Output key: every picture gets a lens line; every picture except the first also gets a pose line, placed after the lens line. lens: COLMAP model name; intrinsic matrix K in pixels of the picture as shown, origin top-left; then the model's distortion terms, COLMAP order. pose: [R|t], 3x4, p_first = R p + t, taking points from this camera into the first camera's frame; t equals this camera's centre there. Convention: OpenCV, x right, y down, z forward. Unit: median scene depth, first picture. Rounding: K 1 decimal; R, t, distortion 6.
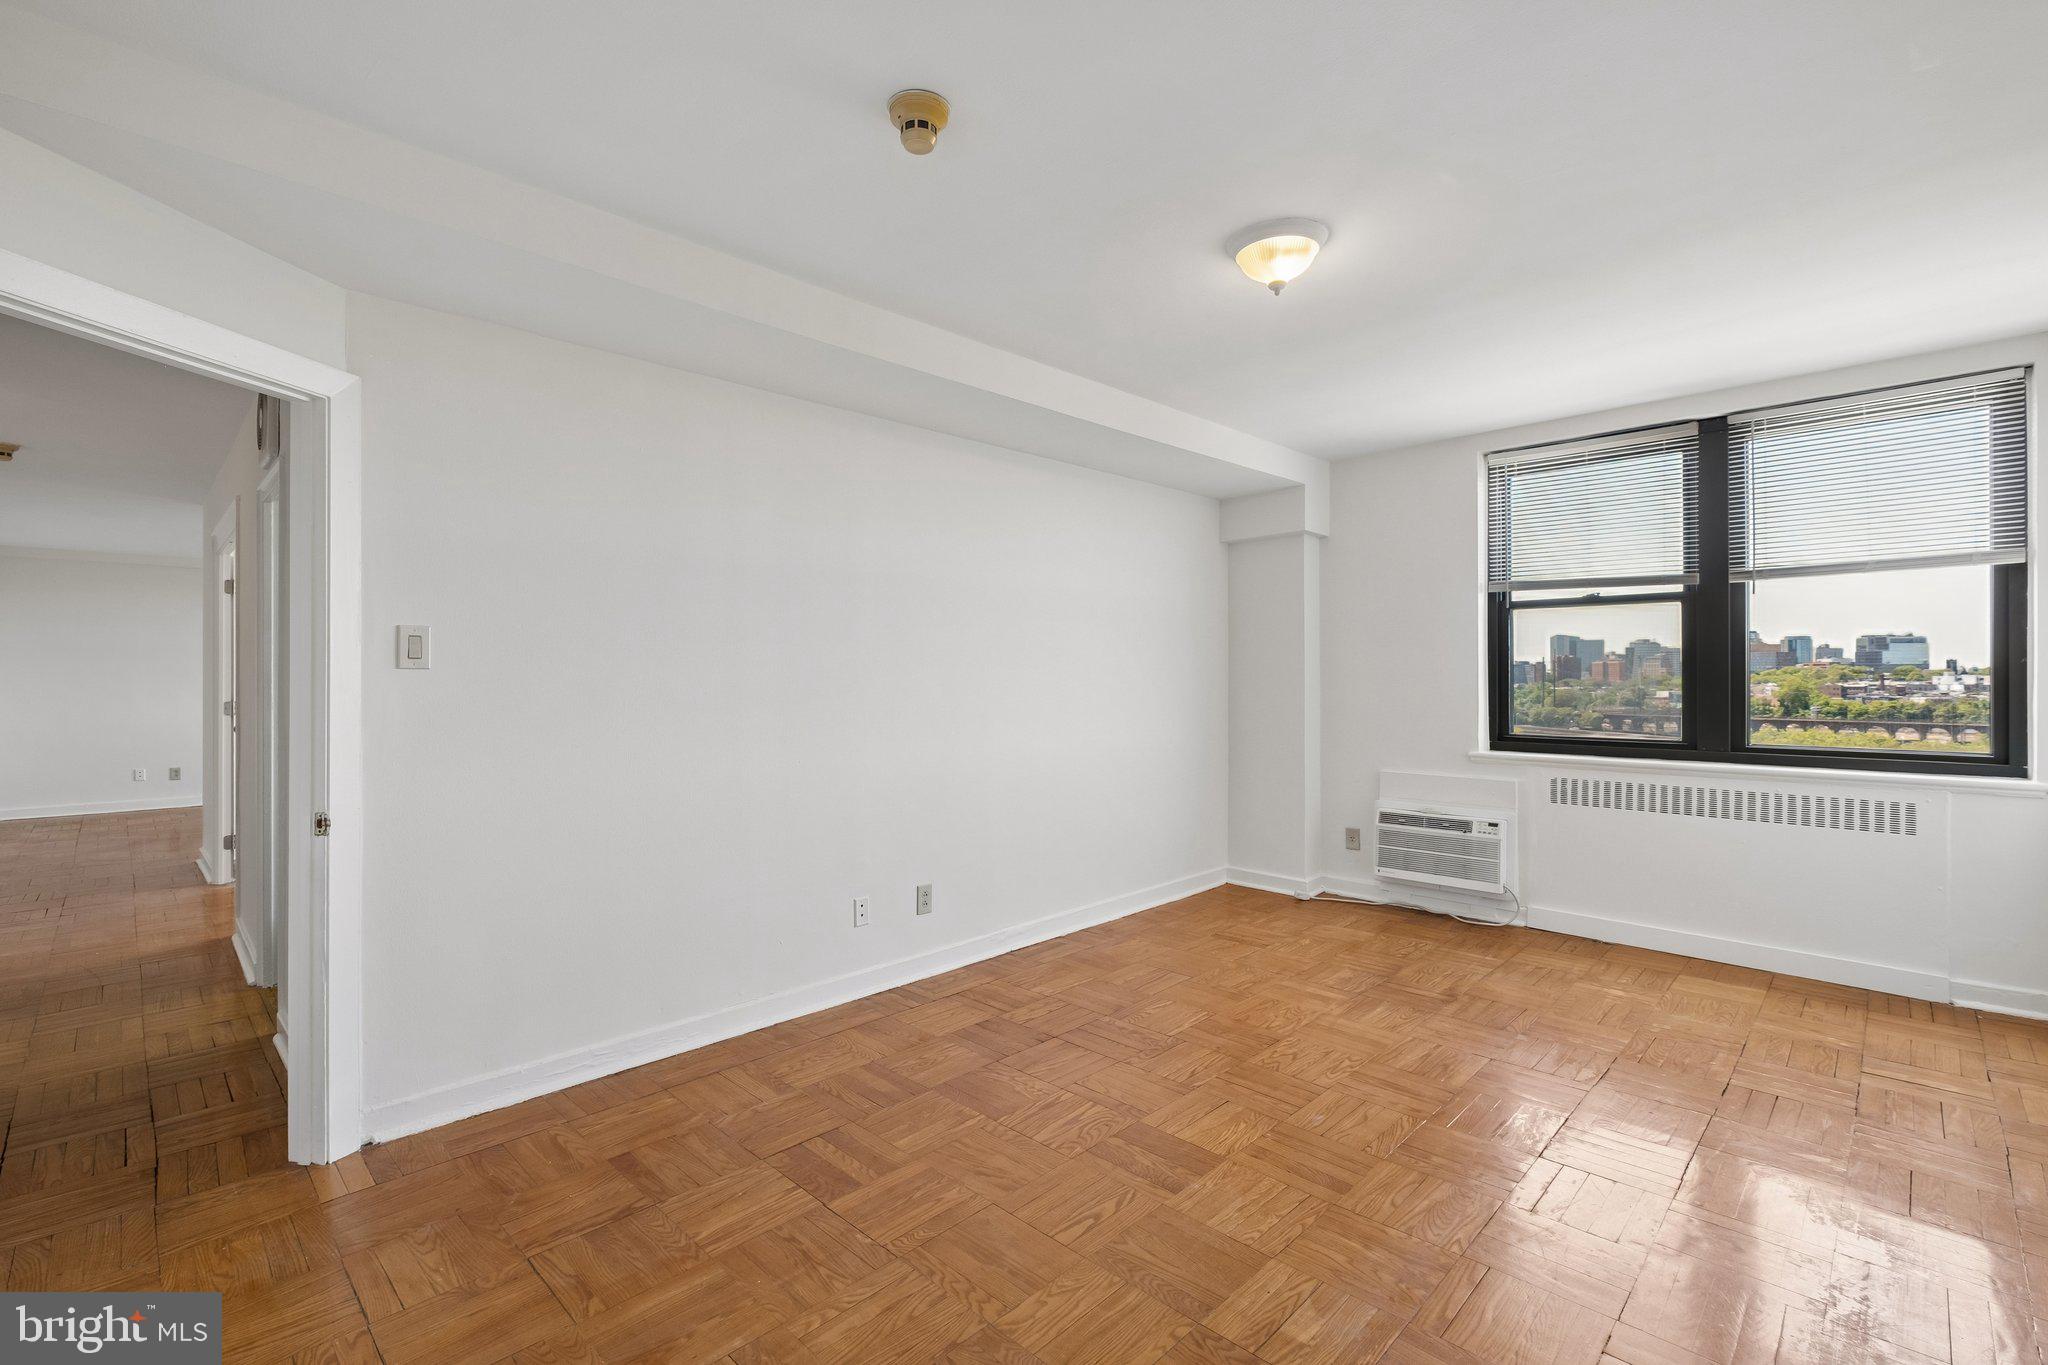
lens RADIAL K [[901.8, 0, 1002.5], [0, 901.8, 679.7], [0, 0, 1]] dist [-0.002220, -0.000523]
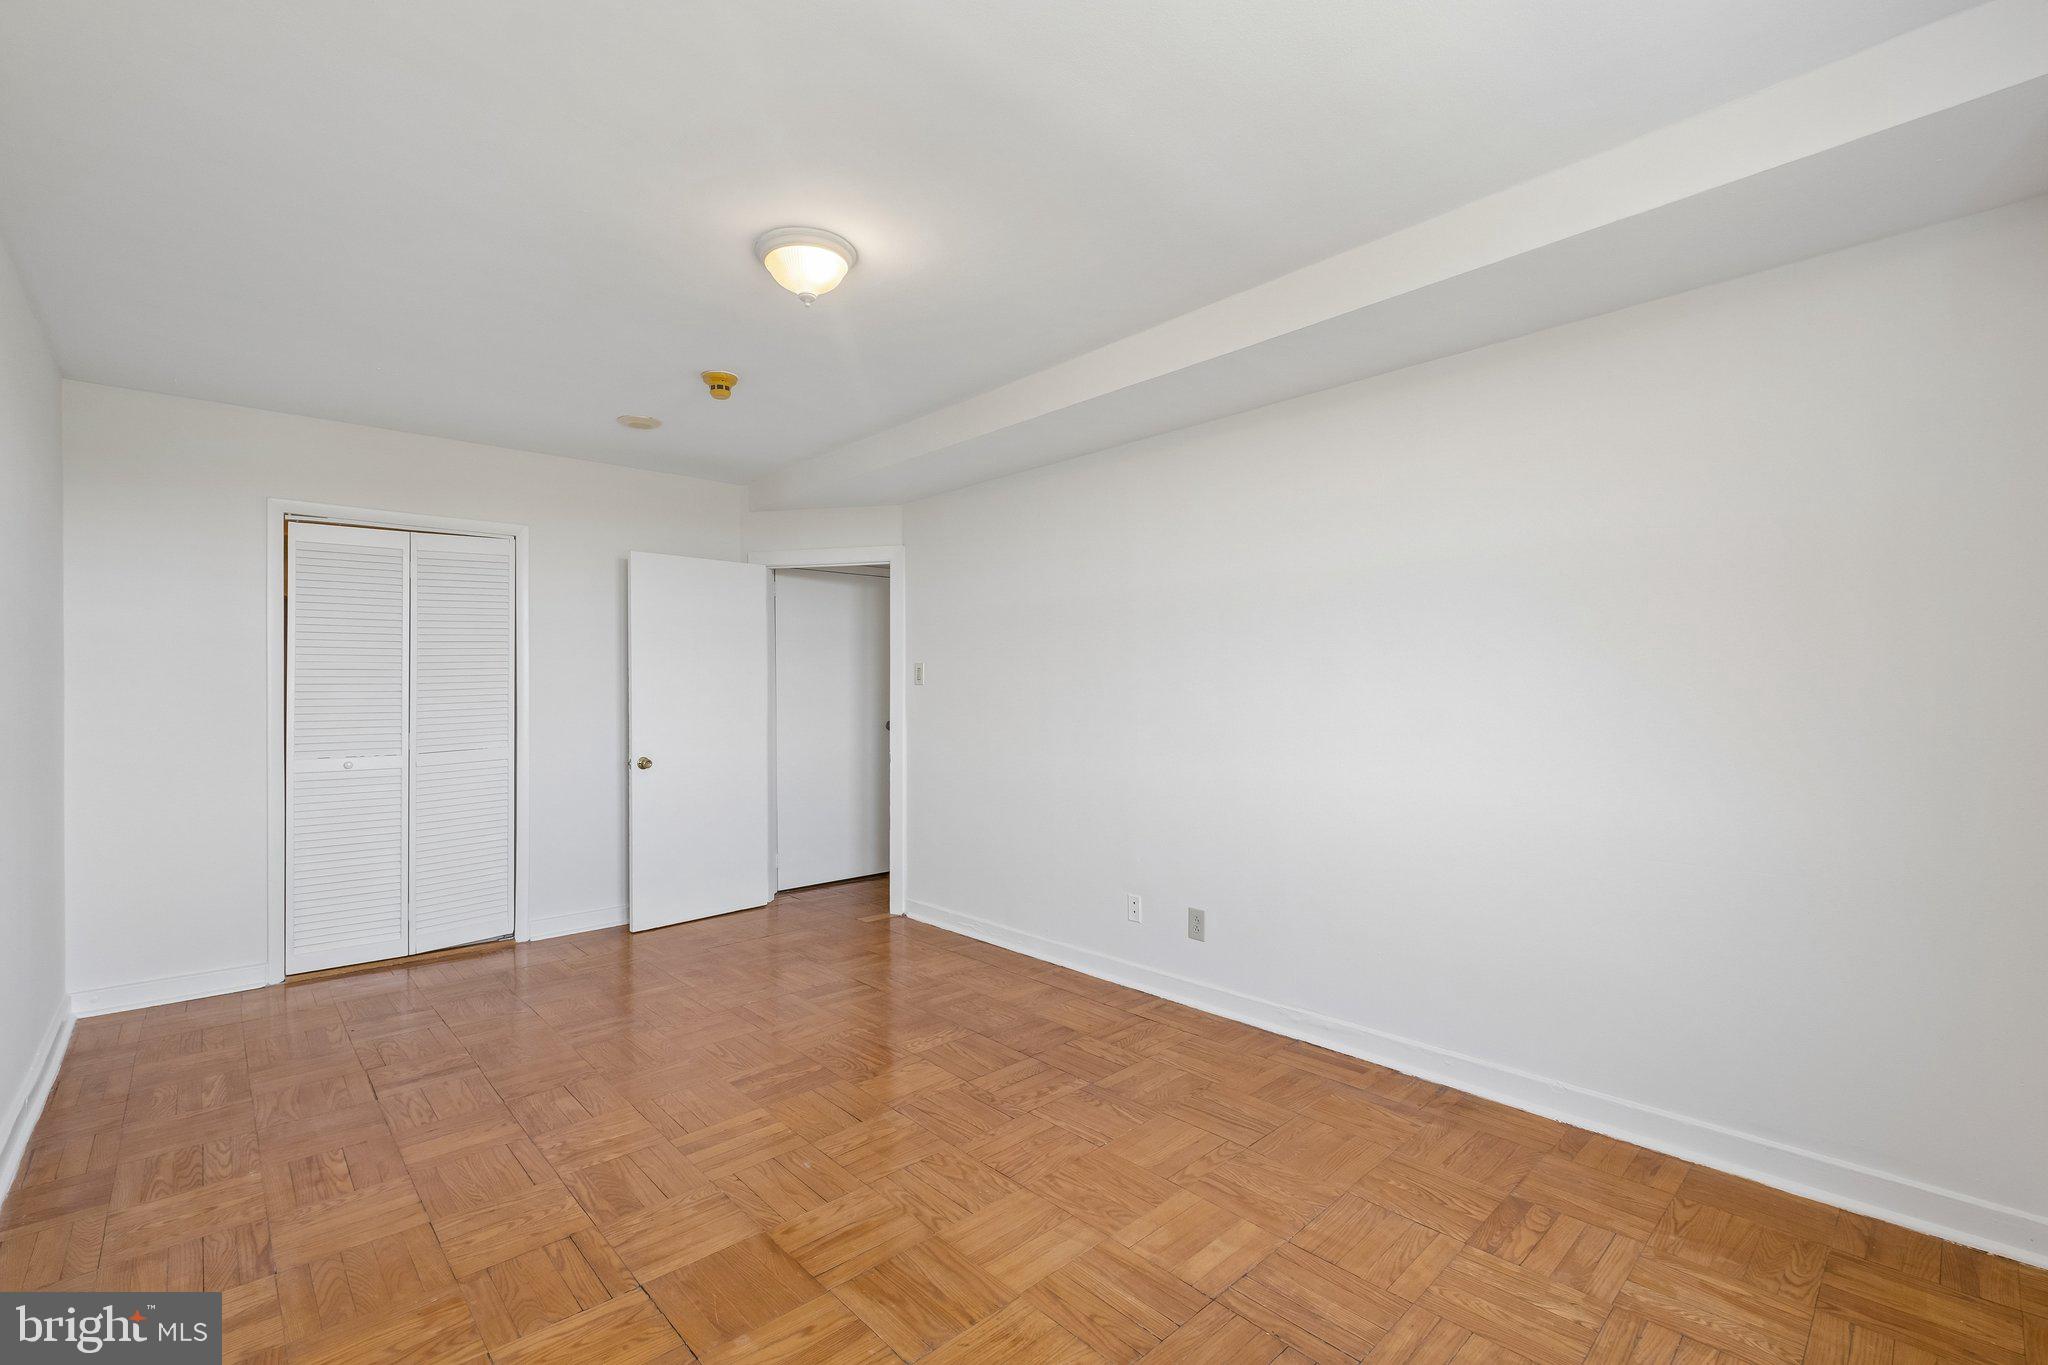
lens RADIAL K [[892.5, 0, 1008.9], [0, 892.5, 686.3], [0, 0, 1]] dist [-0.001321, -0.000011]
pose [[-0.038825, 0.001072, -0.999245, 0.799089], [0.002824, 0.999996, 0.000963, -0.007214], [0.999242, -0.002785, -0.038828, 0.784784]]
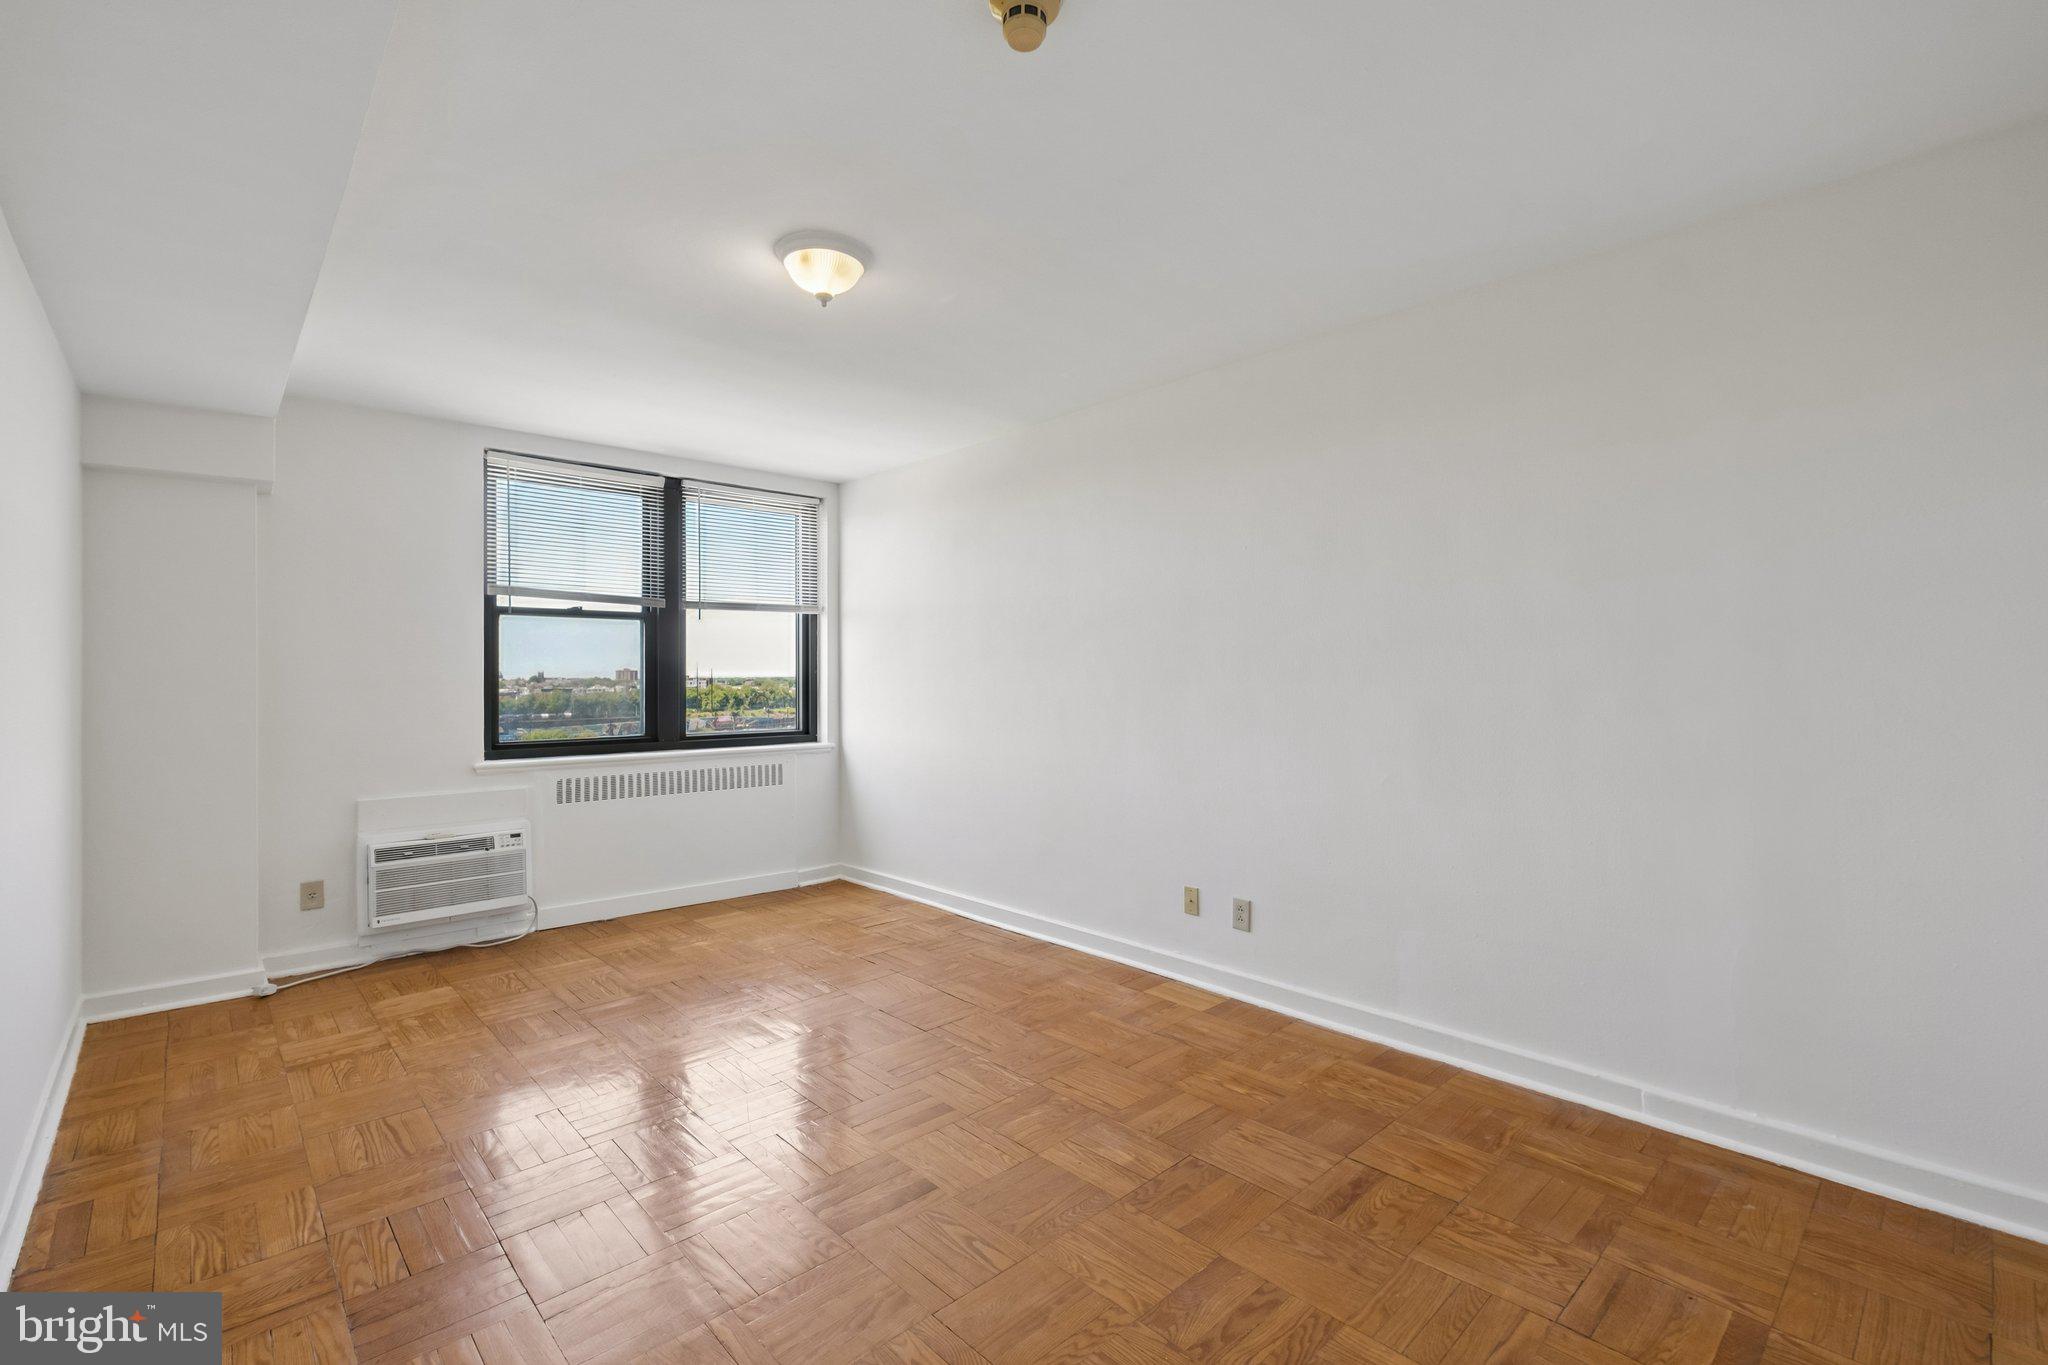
lens RADIAL K [[901.8, 0, 1002.5], [0, 901.8, 679.7], [0, 0, 1]] dist [-0.002220, -0.000523]
pose [[0.040821, 0.002050, 0.999164, -0.439703], [0.009702, 0.999950, -0.002447, 0.000708], [-0.999119, 0.009794, 0.040799, 0.472079]]
